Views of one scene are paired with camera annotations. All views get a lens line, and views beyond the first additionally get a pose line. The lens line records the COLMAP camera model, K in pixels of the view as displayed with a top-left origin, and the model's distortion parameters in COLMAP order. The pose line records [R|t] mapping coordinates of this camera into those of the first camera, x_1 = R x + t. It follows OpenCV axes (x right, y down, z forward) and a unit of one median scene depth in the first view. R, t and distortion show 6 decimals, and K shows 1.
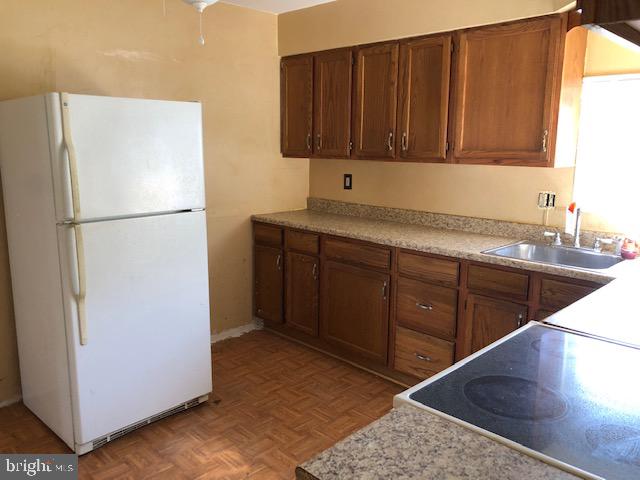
lens RADIAL K [[529.8, 0, 320.0], [0, 529.8, 240.0], [0, 0, 1]] dist [0.005760, 0.010927]
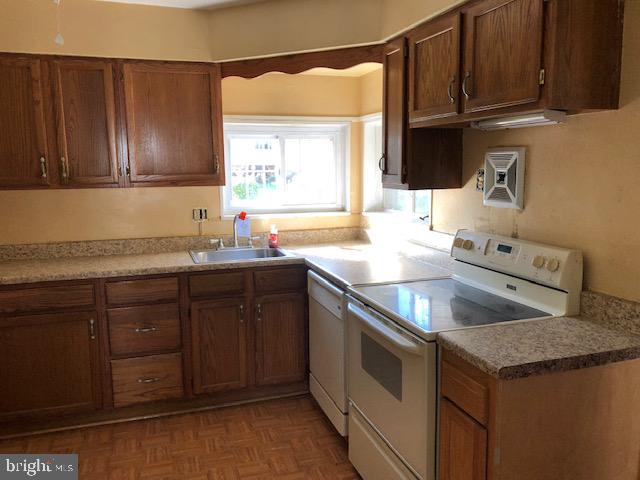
lens RADIAL K [[529.8, 0, 320.0], [0, 529.8, 240.0], [0, 0, 1]] dist [0.005760, 0.010927]
pose [[0.455278, -0.133976, 0.880212, -0.493148], [0.177173, 0.982475, 0.057901, -0.038693], [-0.872543, 0.129589, 0.471036, 0.208684]]
